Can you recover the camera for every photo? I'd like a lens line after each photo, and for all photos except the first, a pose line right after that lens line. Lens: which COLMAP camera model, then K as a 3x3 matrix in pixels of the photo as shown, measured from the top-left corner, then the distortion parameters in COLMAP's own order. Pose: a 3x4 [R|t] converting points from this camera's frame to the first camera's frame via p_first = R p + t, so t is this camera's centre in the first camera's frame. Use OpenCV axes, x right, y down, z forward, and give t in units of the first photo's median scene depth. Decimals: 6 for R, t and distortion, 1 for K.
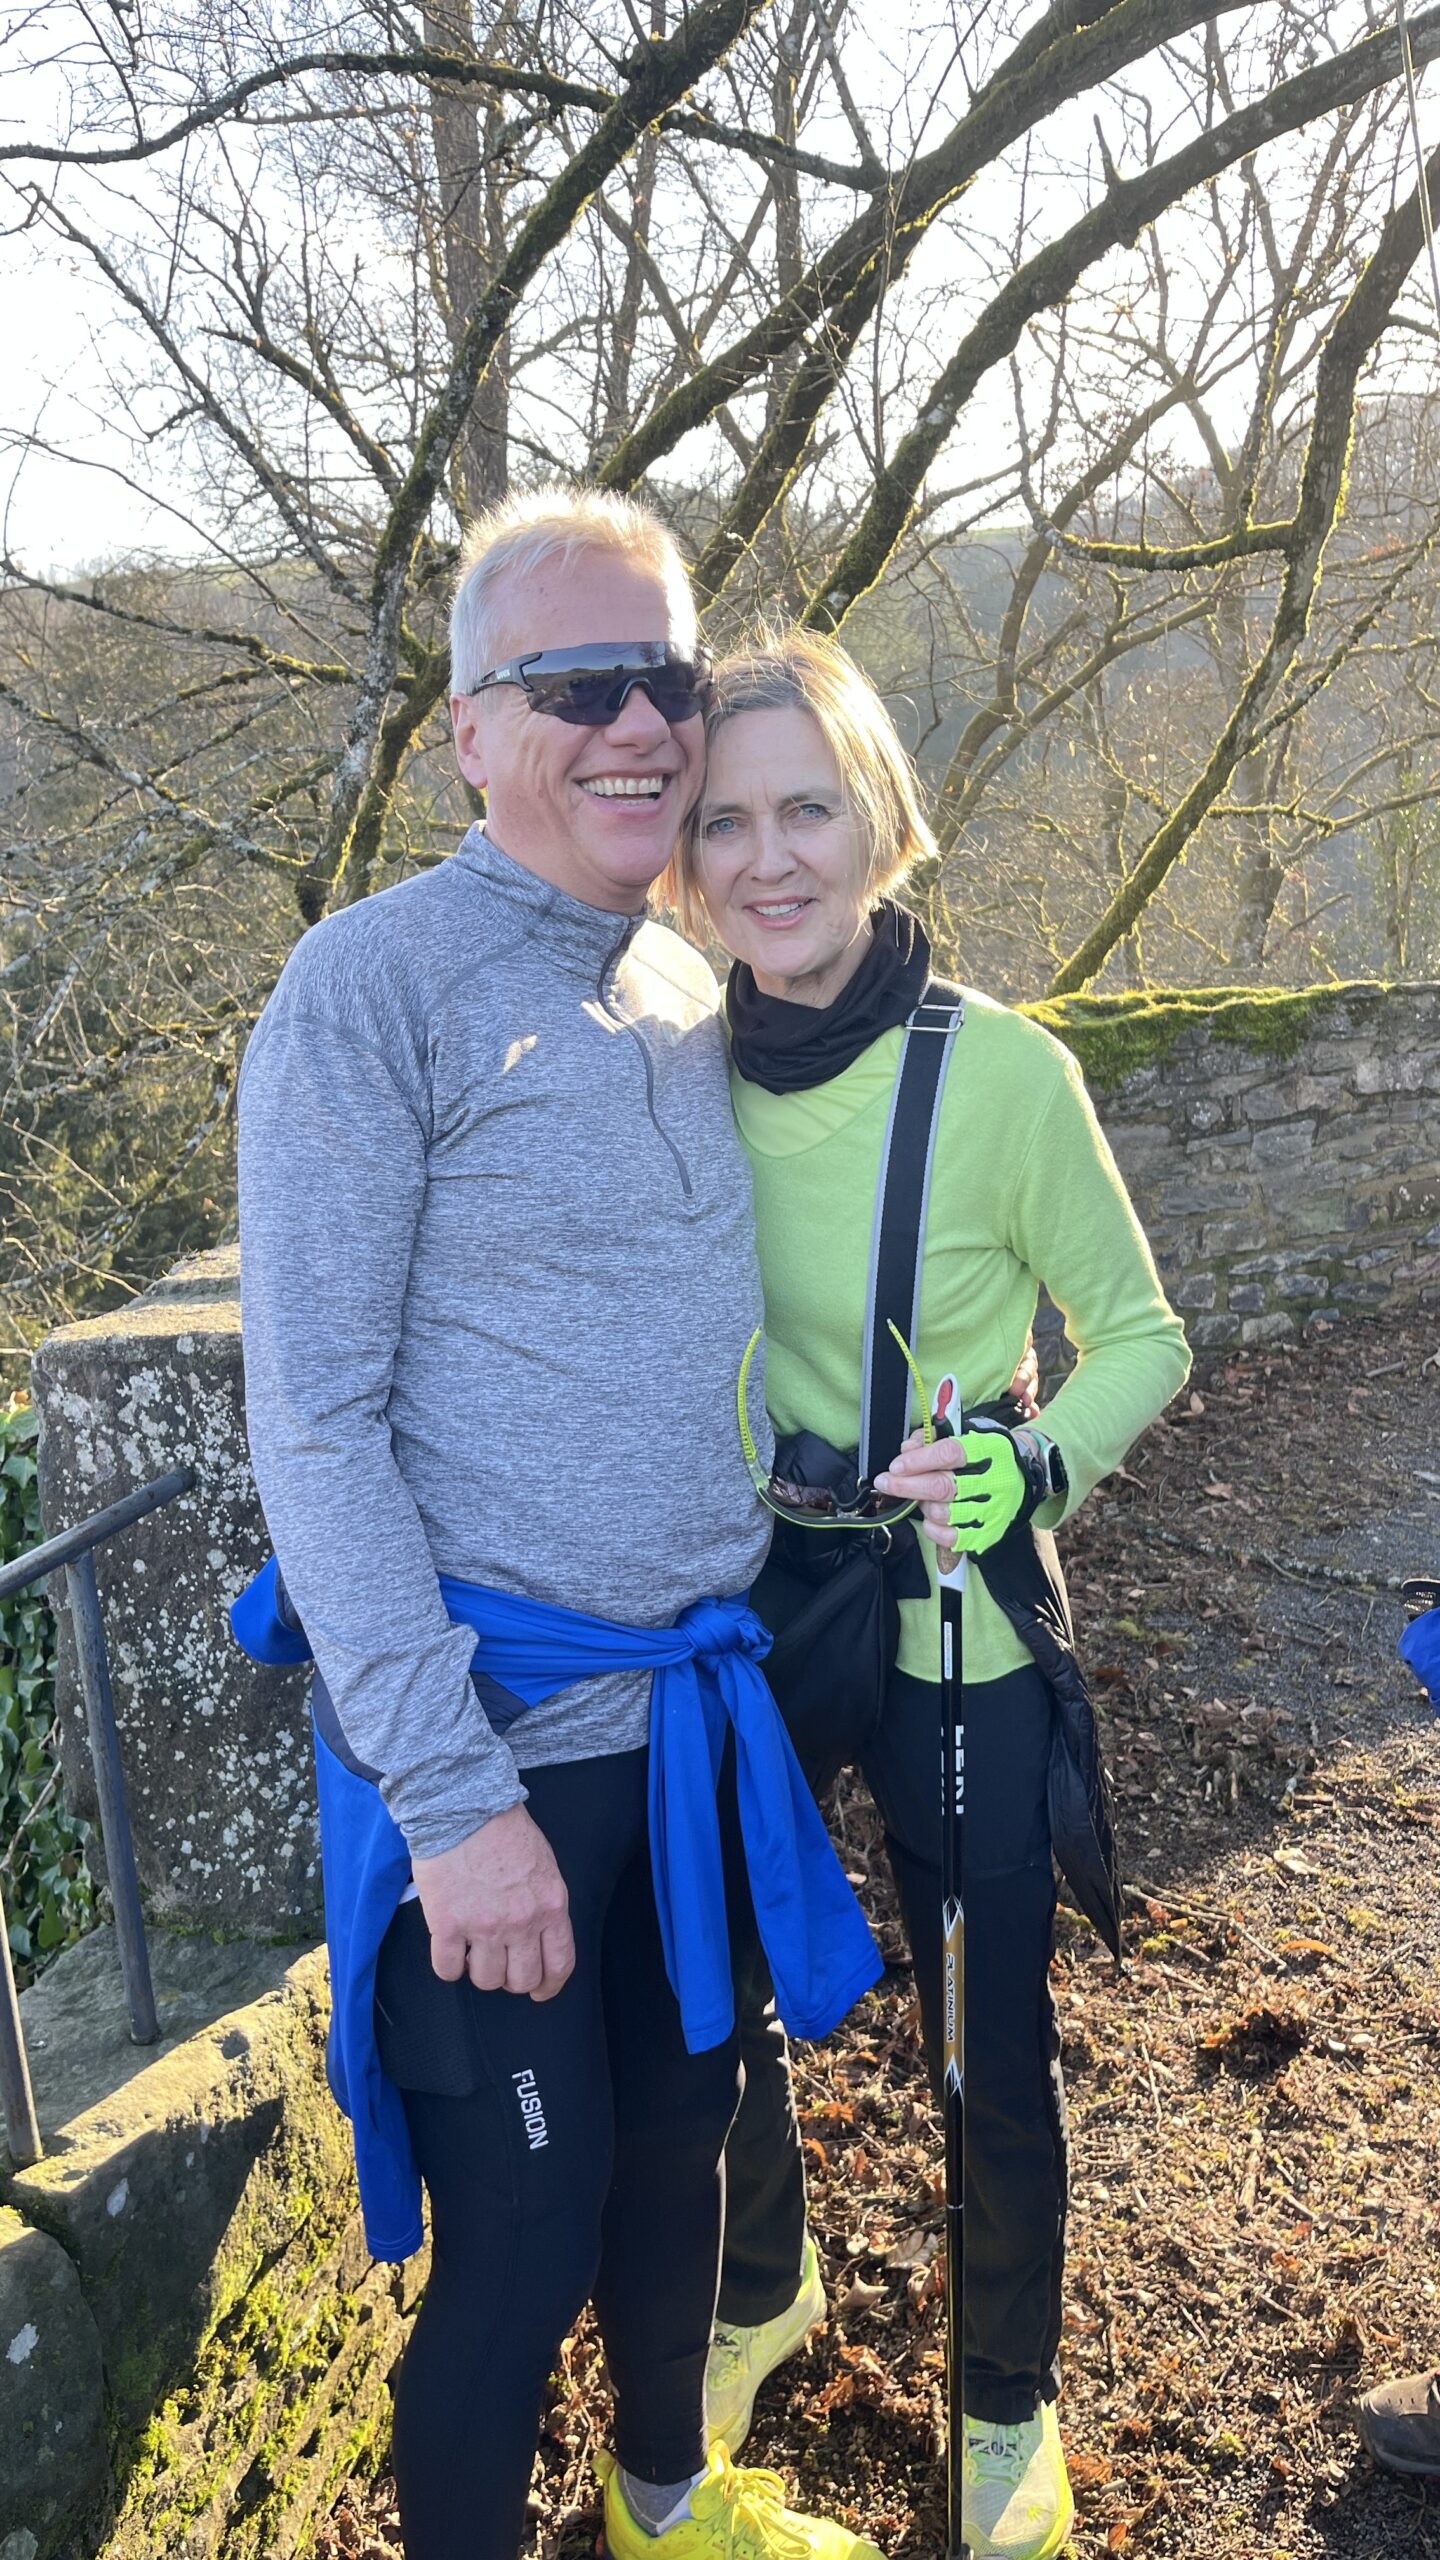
lens RADIAL K [[1917.8, 0, 710.2], [0, 1917.8, 1306.9], [0, 0, 1]] dist [0.006844, -0.000777]
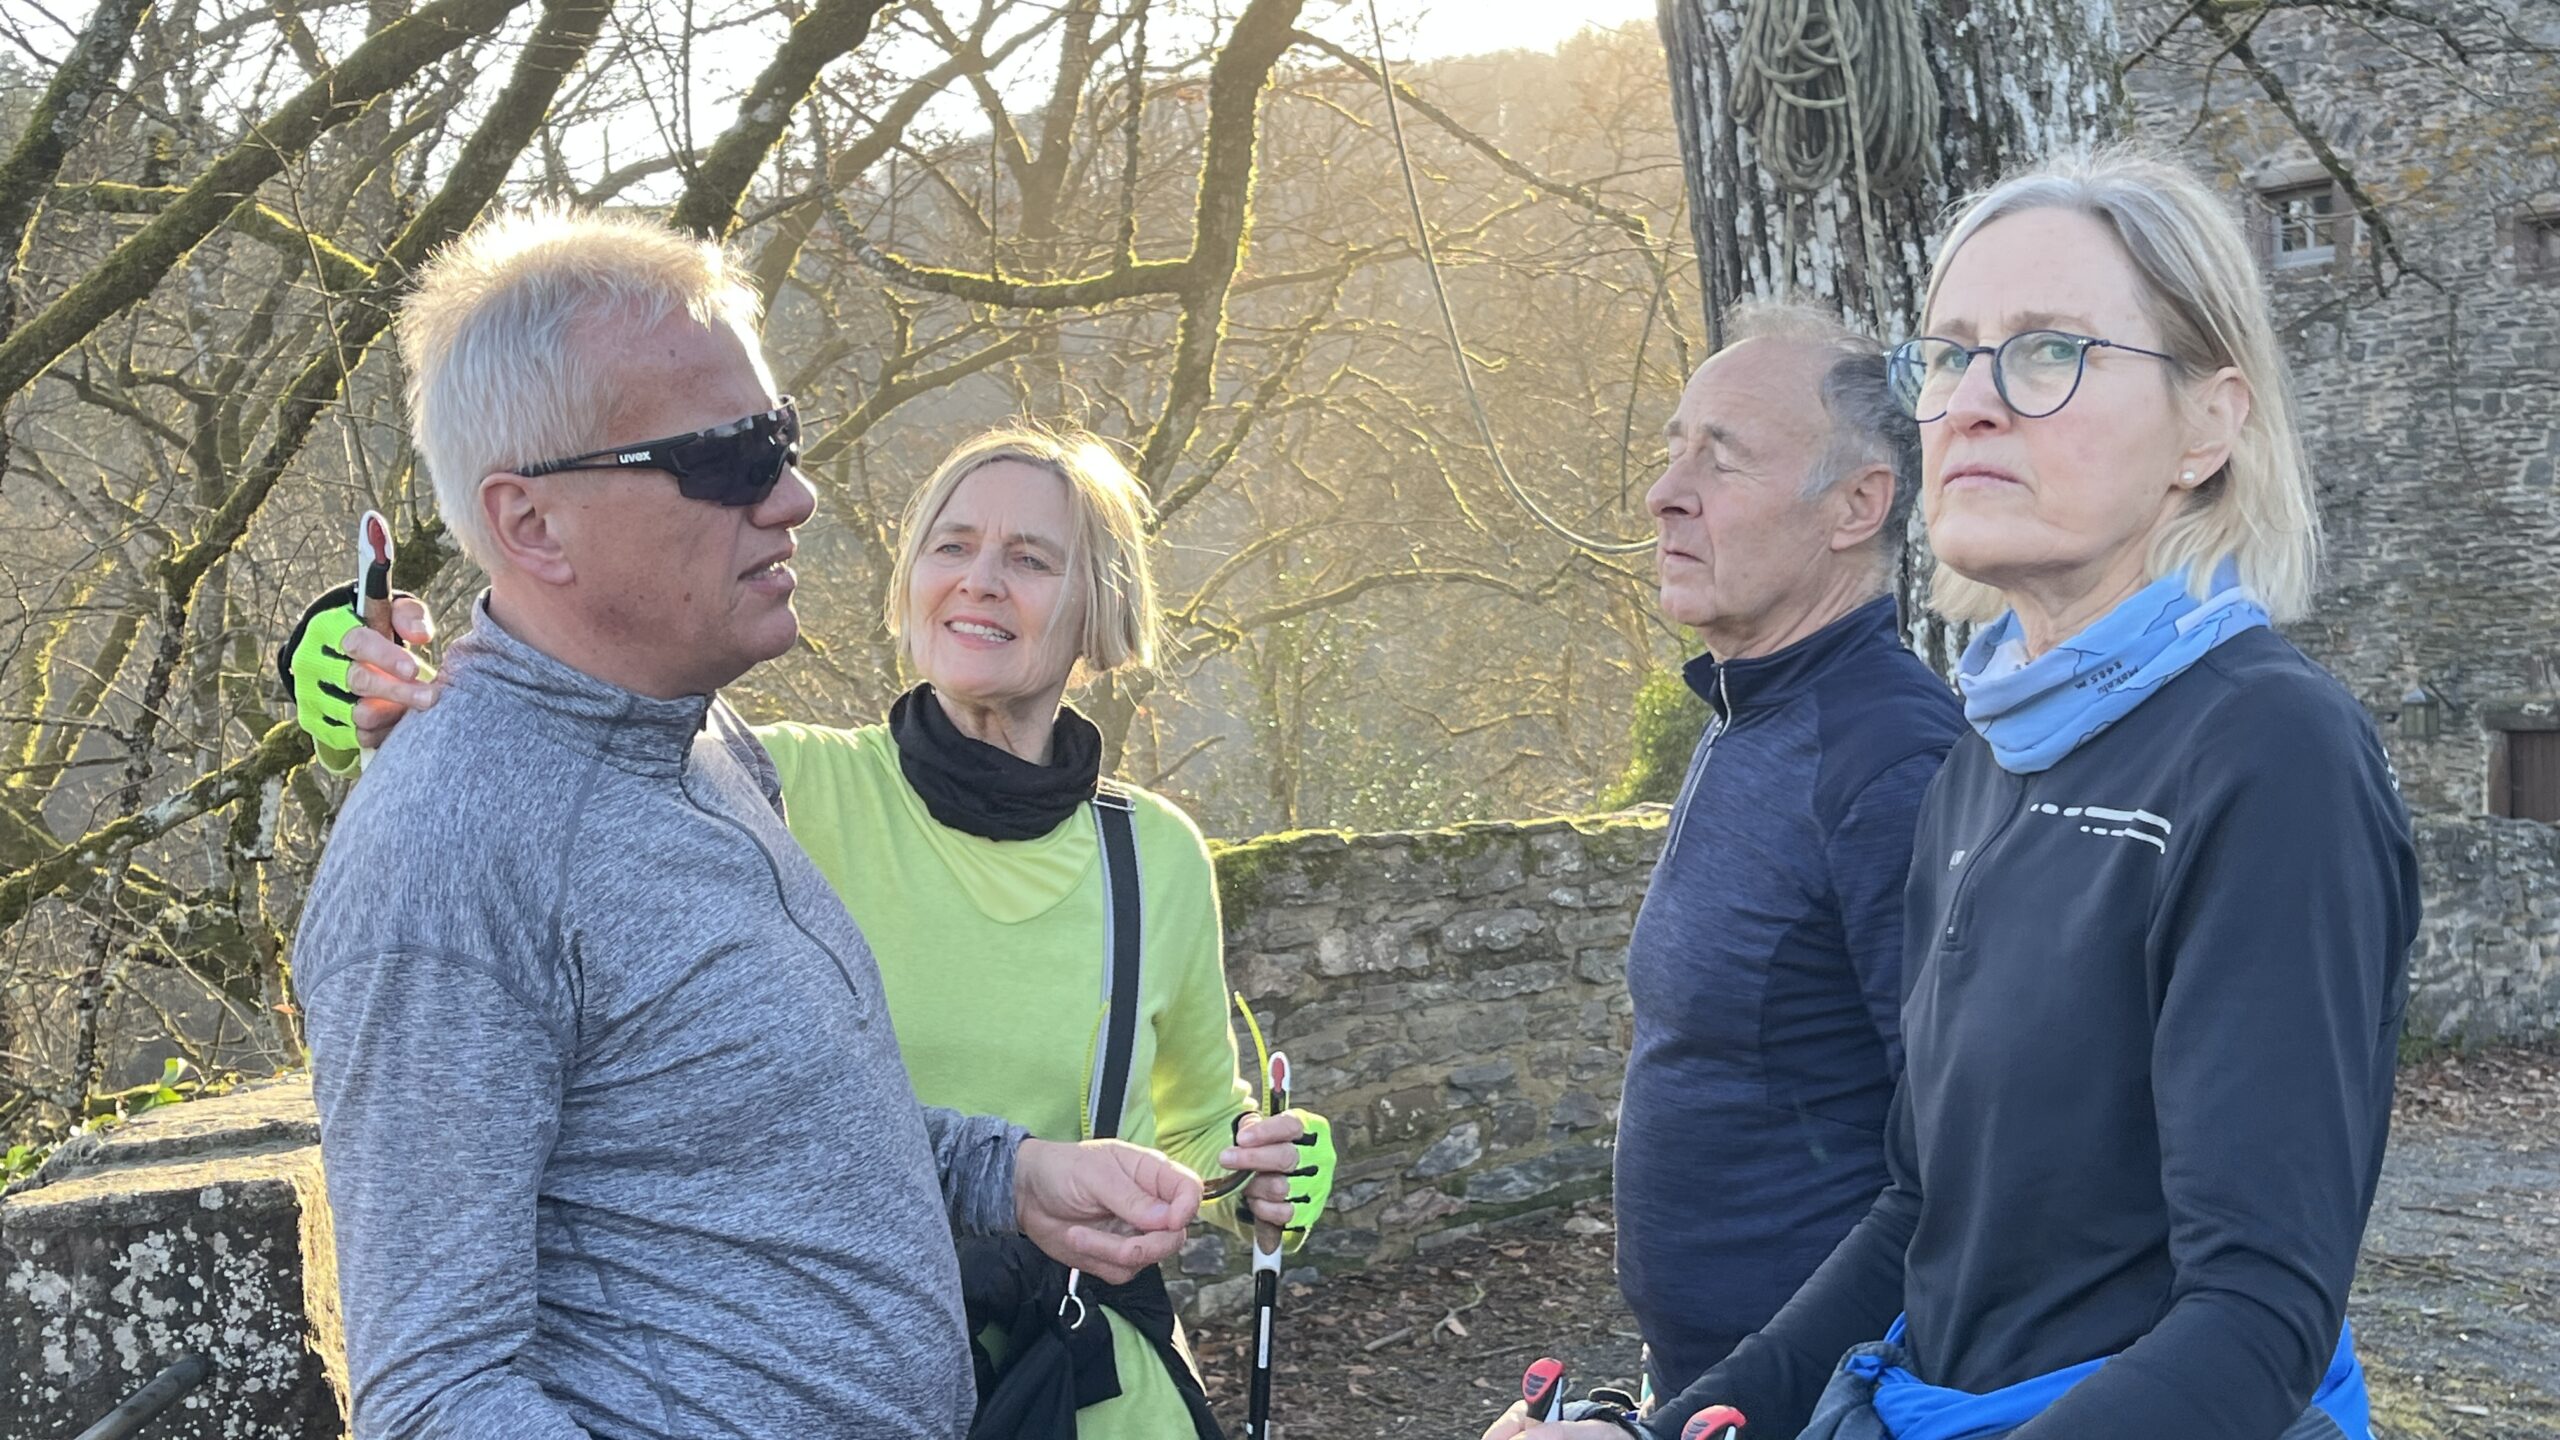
lens RADIAL K [[3035.5, 0, 1277.1], [0, 3035.5, 725.6], [0, 0, 1]] dist [0.032789, 0.000000]
pose [[0.942147, 0.003297, 0.335185, -0.273483], [0.069074, 0.976581, -0.203760, 0.117524], [-0.328007, 0.215125, 0.919855, -0.402197]]
